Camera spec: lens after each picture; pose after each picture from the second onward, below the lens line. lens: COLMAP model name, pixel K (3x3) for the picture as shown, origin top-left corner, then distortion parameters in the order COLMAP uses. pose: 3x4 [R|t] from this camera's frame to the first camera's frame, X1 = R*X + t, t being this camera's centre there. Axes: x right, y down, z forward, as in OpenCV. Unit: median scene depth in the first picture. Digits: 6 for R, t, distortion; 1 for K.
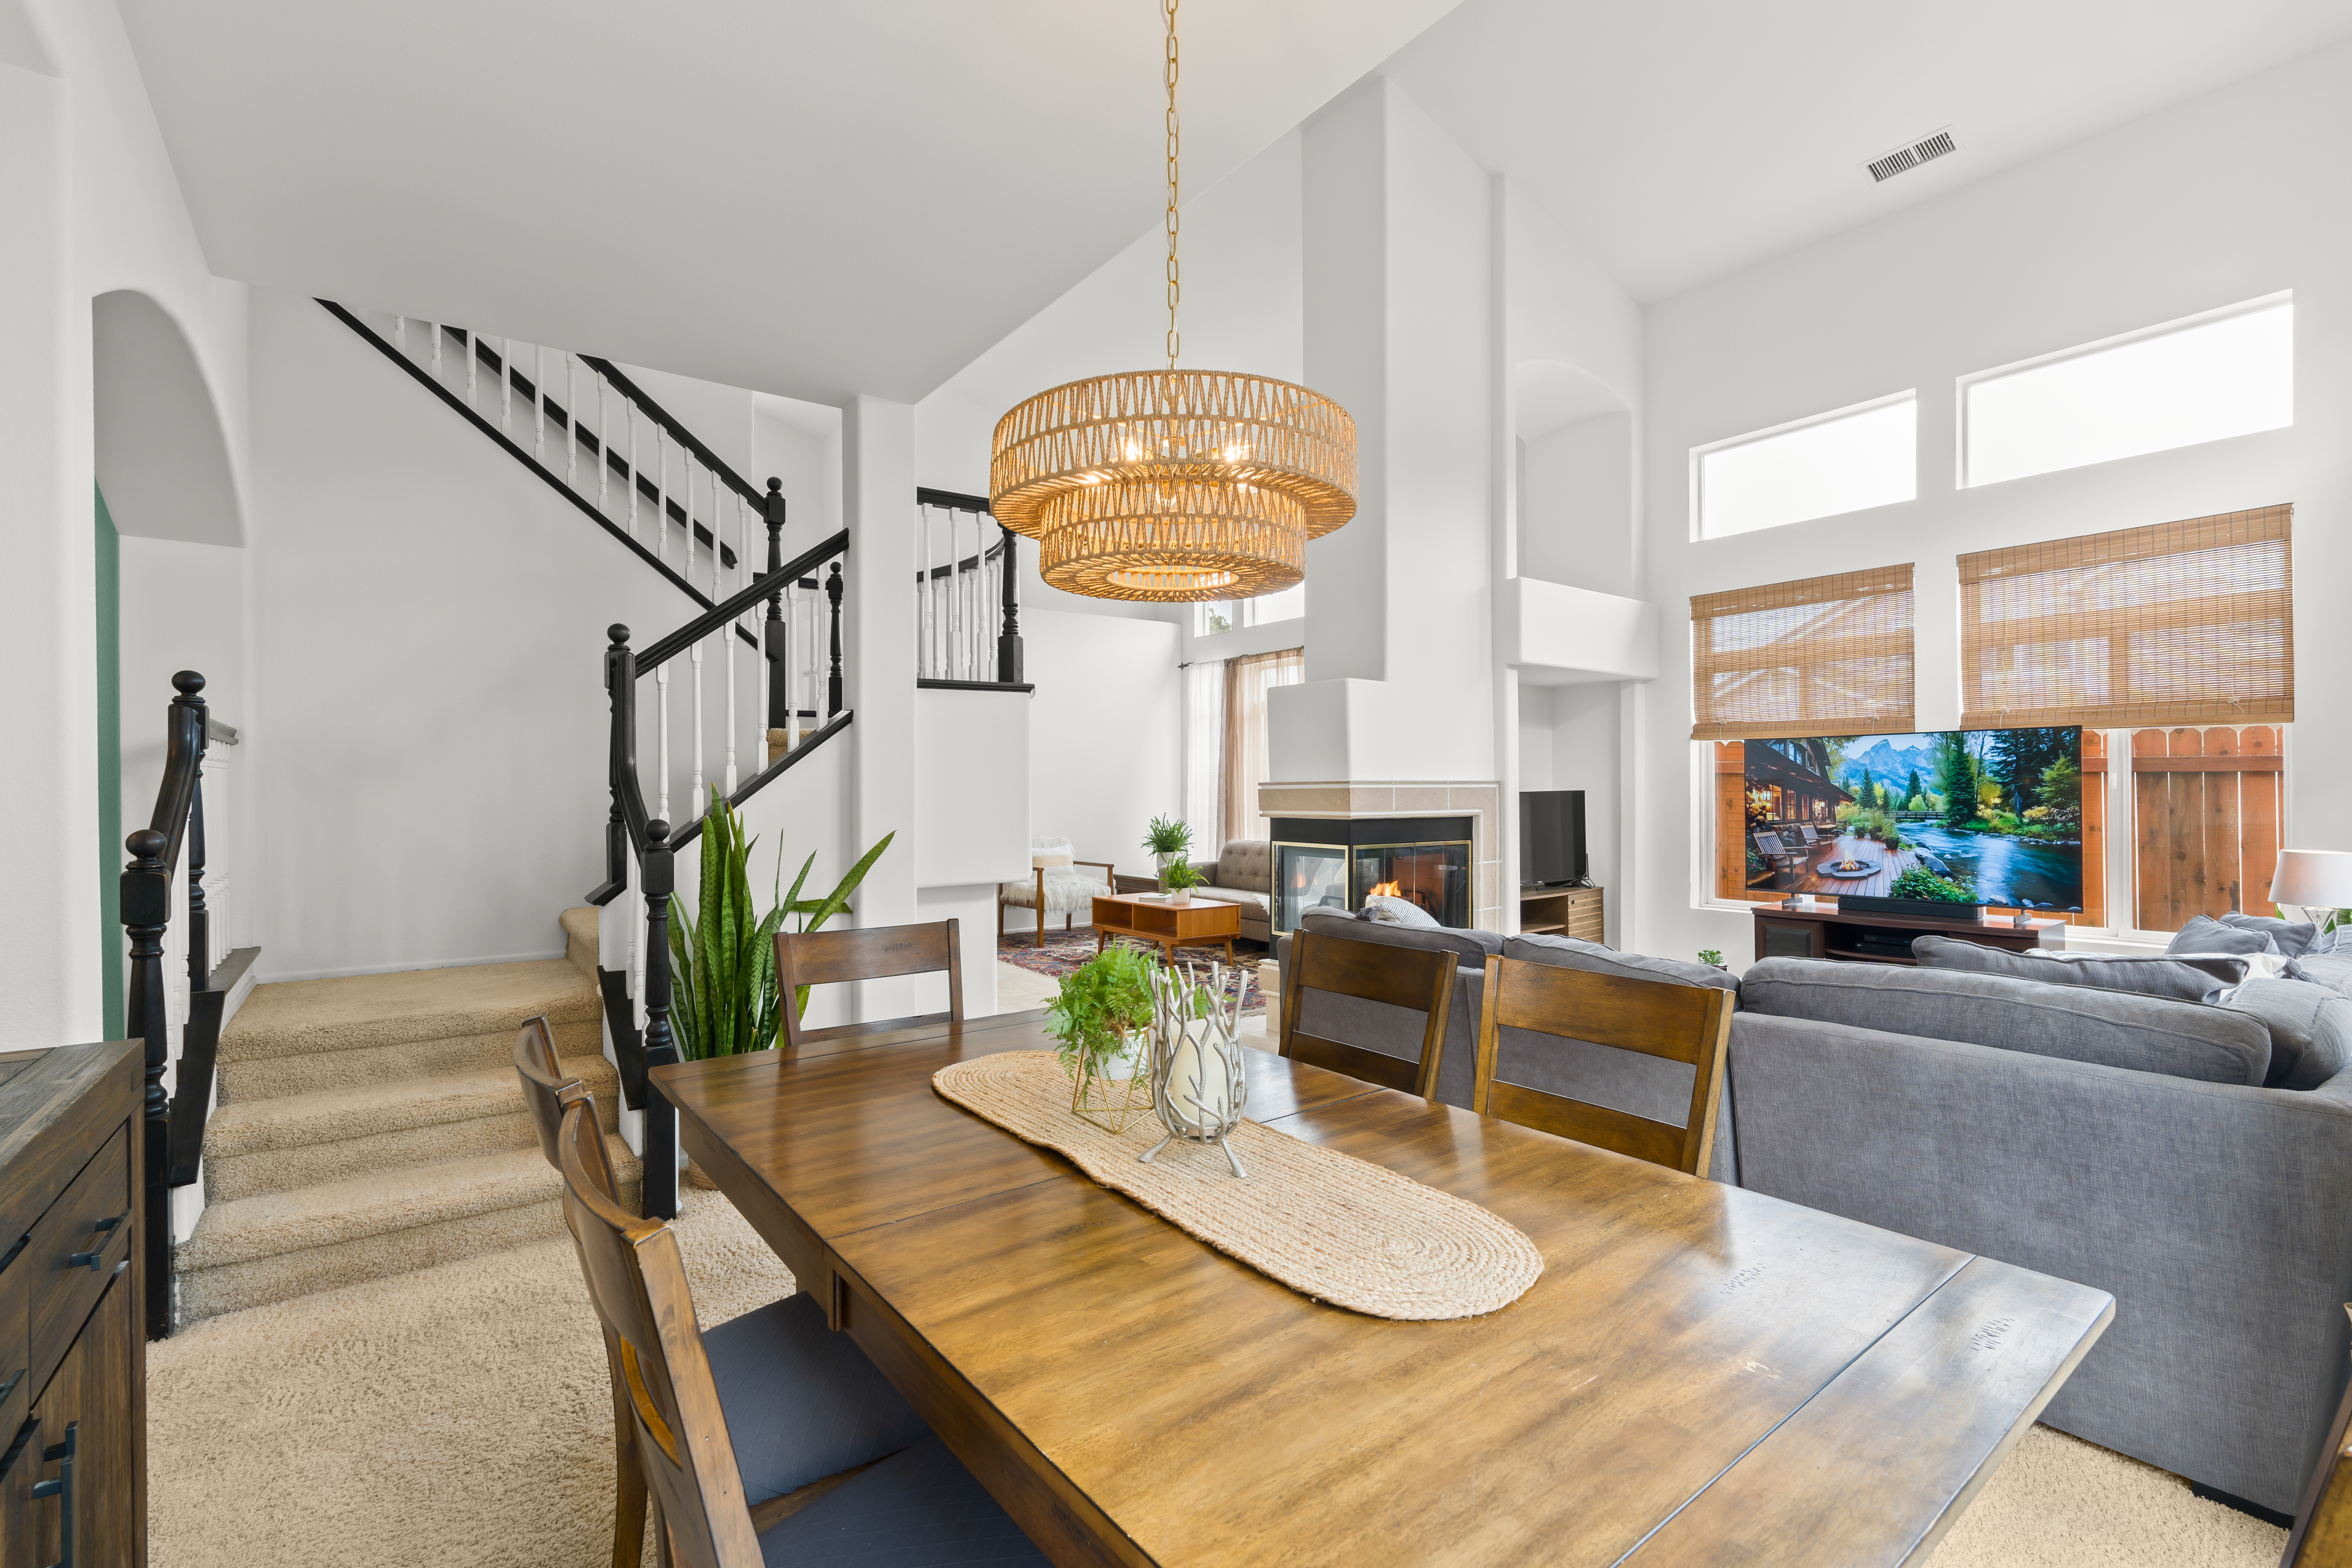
lens RADIAL K [[1045.9, 0, 1183.0], [0, 1045.9, 788.8], [0, 0, 1]] dist [-0.000158, 0.000078]
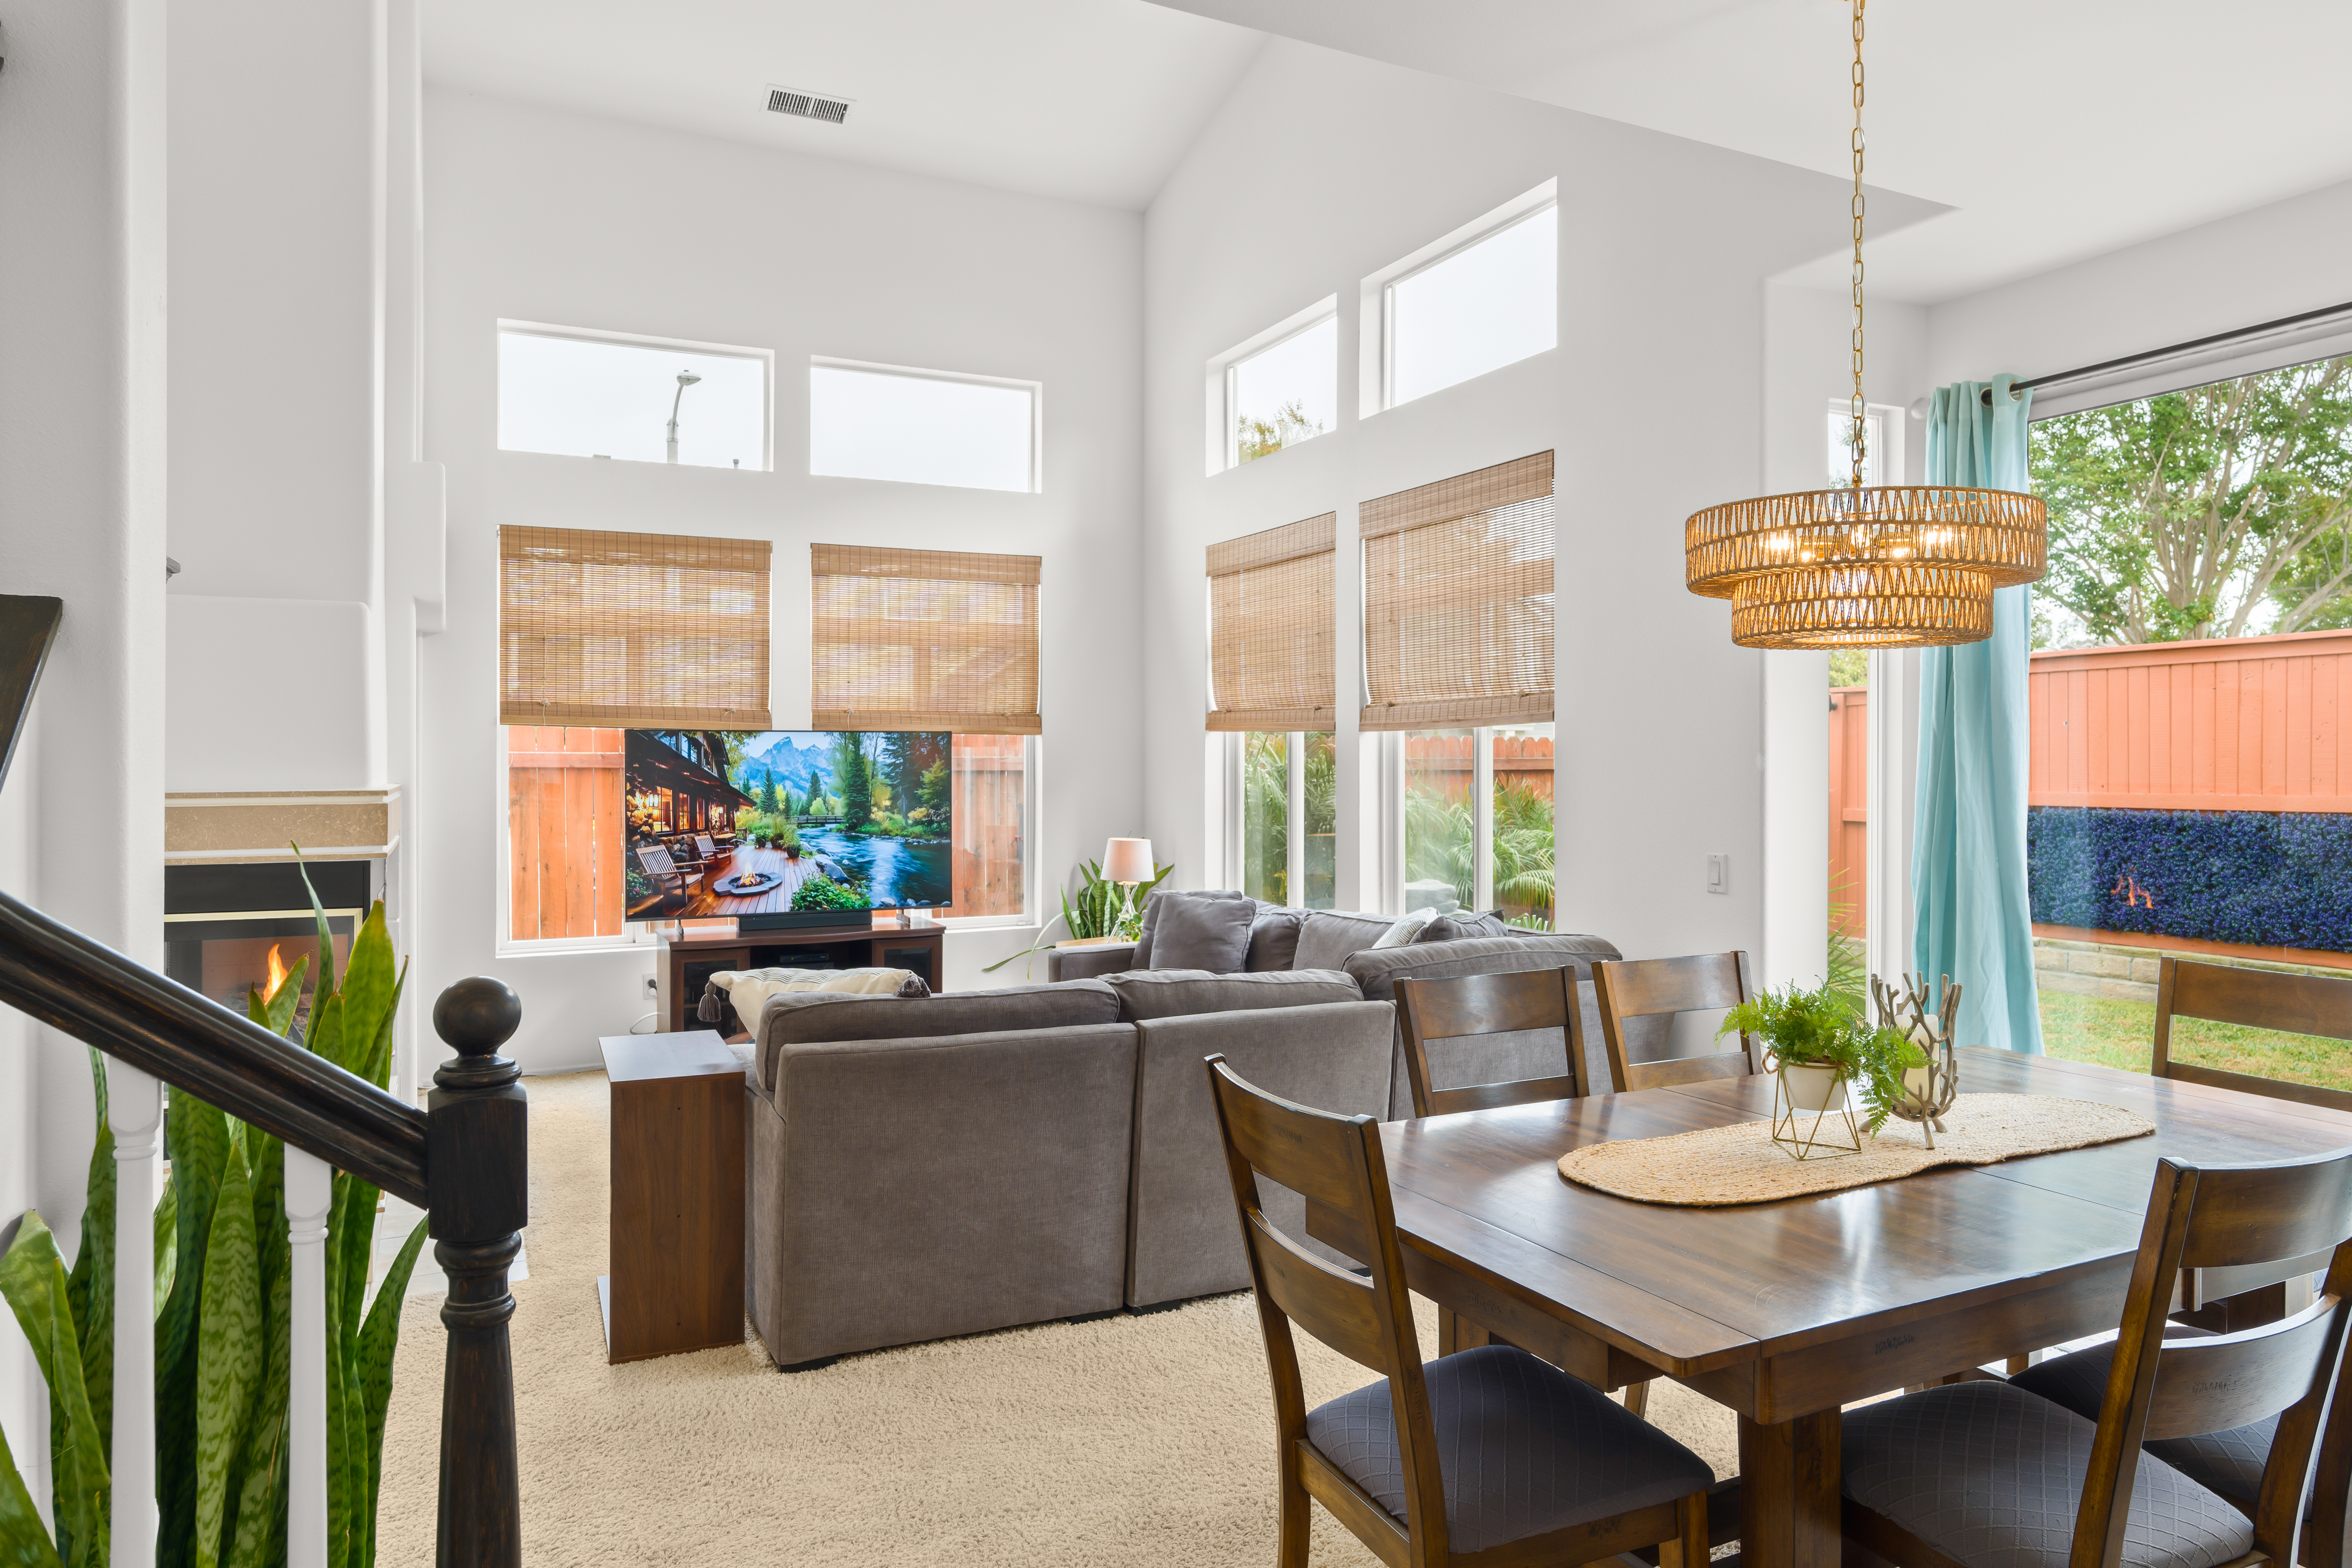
lens RADIAL K [[1477.3, 0, 1175.5], [0, 1477.3, 766.6], [0, 0, 1]] dist [-0.004298, -0.000798]
pose [[0.187611, 0.005536, 0.982228, -0.519617], [0.000437, 0.999984, -0.005719, -0.014083], [-0.982243, 0.001502, 0.187605, 0.436663]]
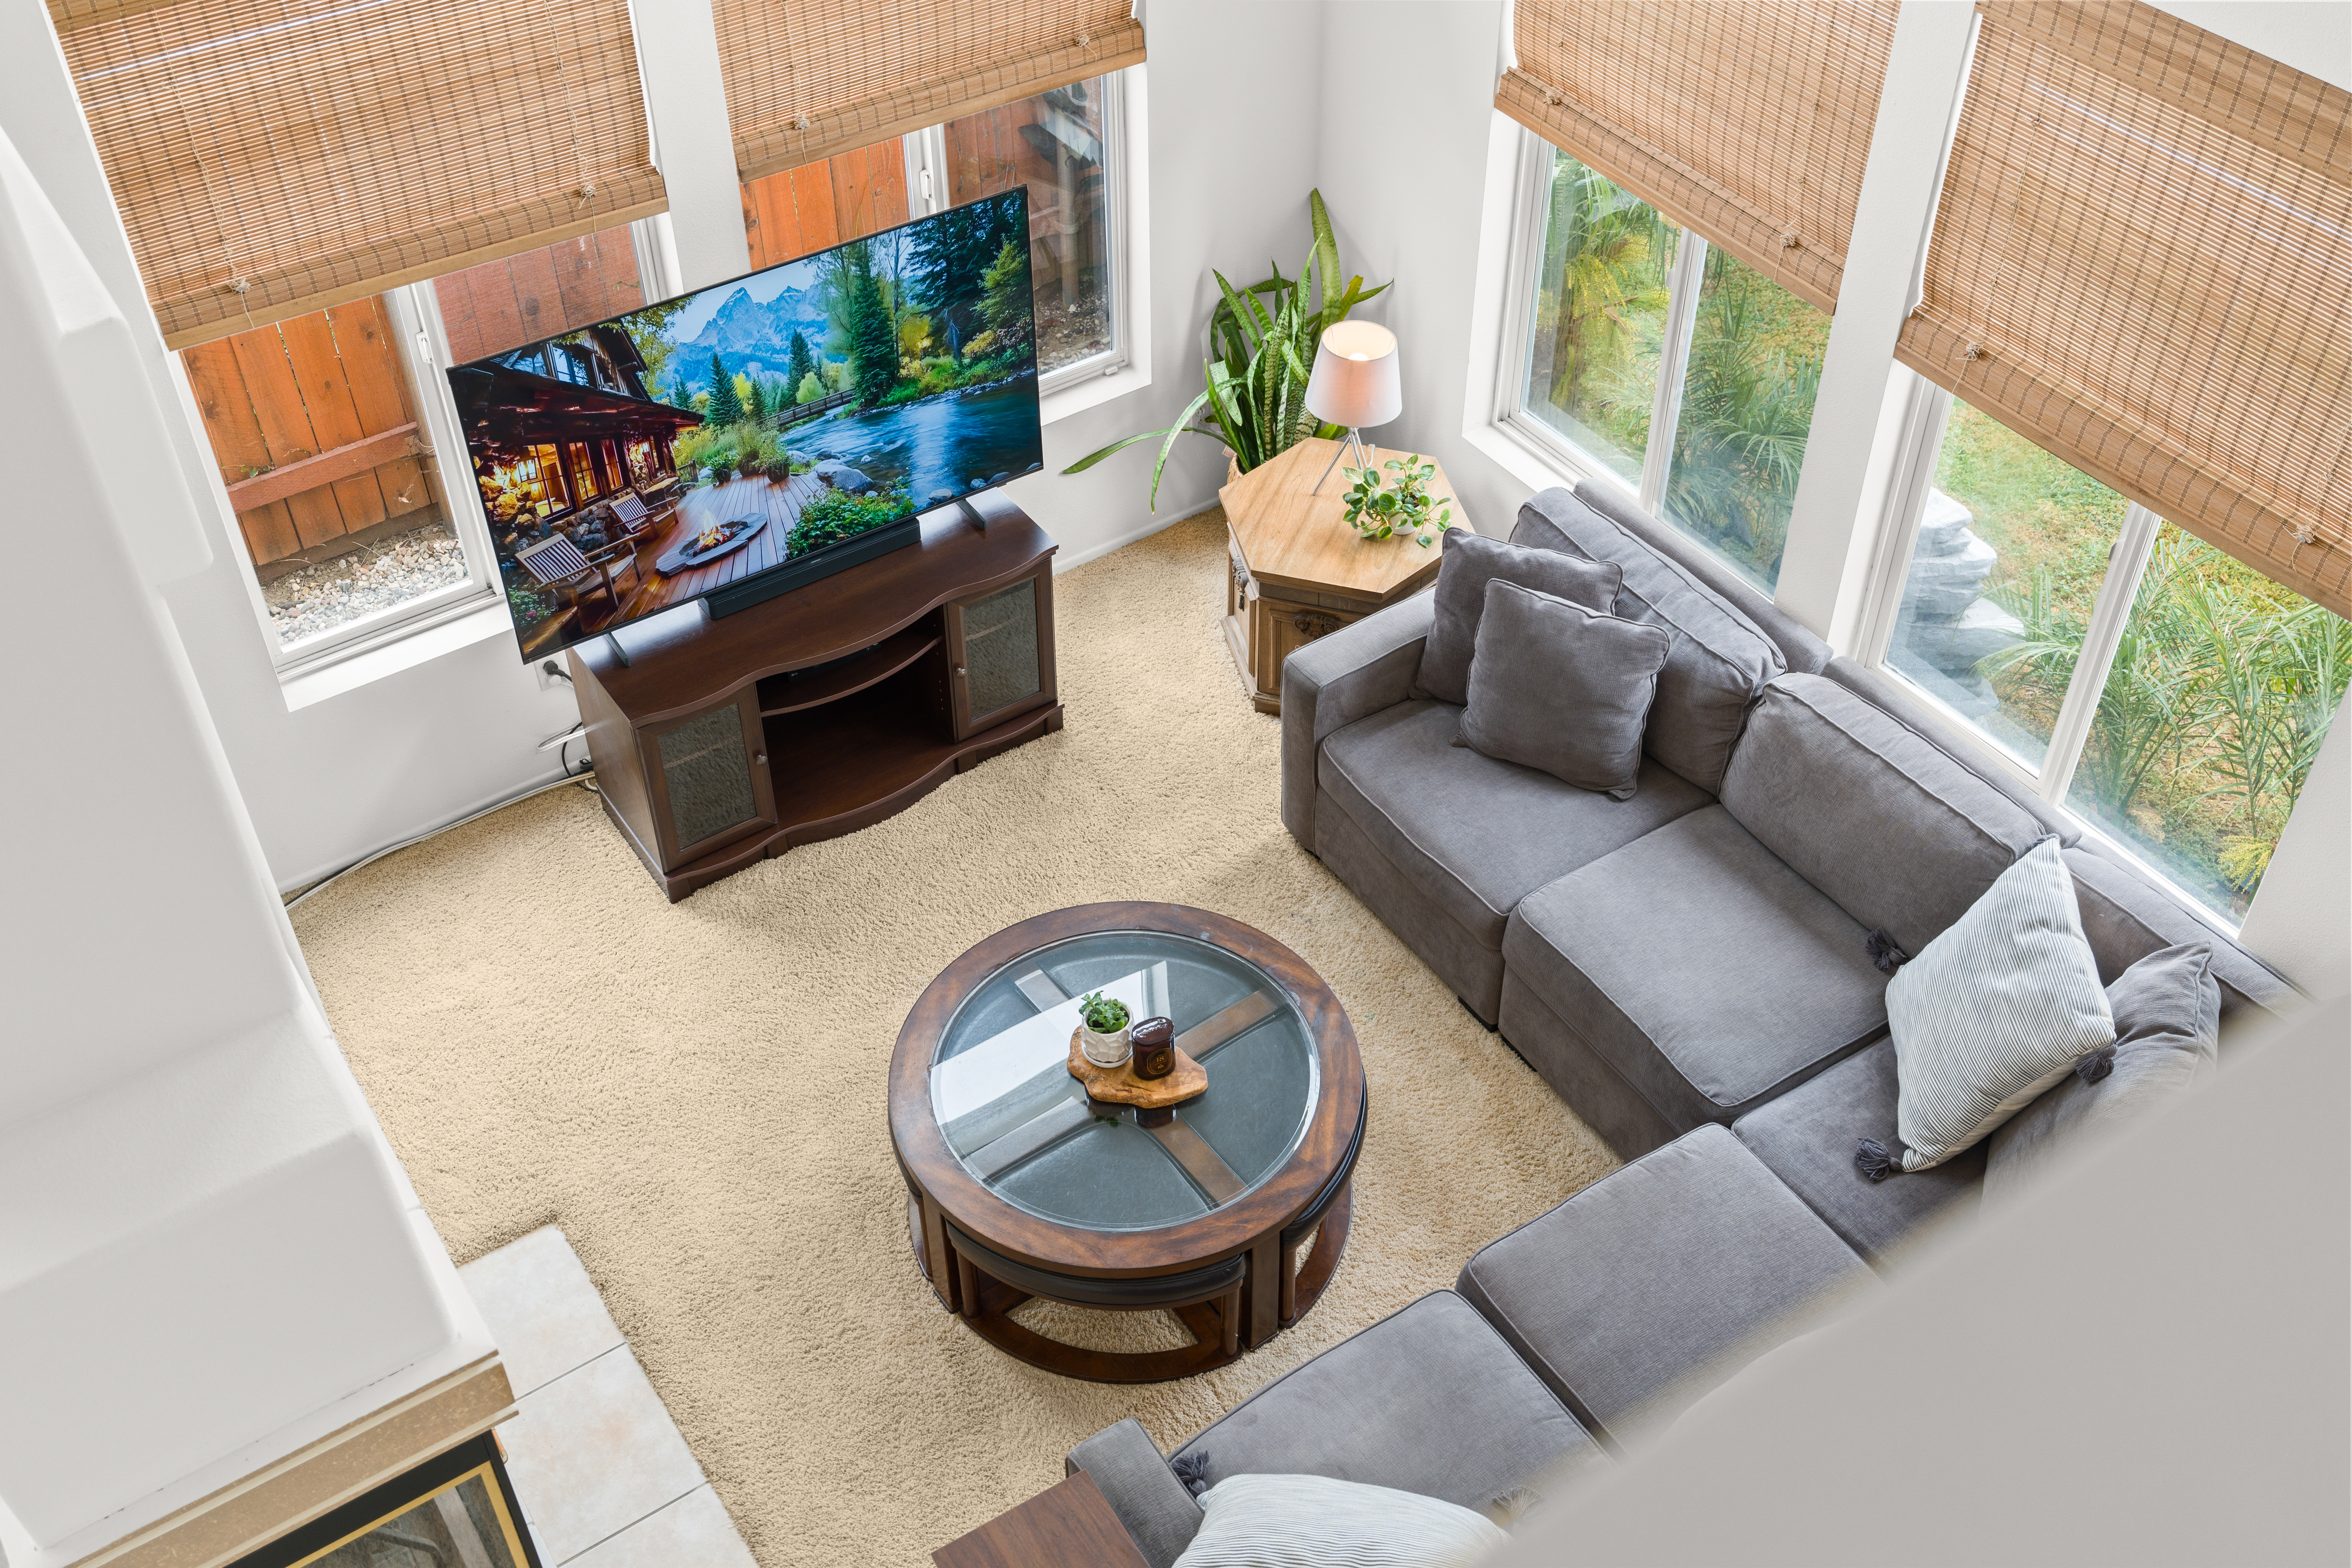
lens RADIAL K [[2316.0, 0, 1180.3], [0, 2316.0, 780.3], [0, 0, 1]] dist [0.002798, 0.005851]
pose [[0.052504, -0.672309, 0.738406, -0.214312], [0.008069, 0.739688, 0.672902, -0.573776], [-0.998588, -0.029372, 0.044261, 0.762431]]
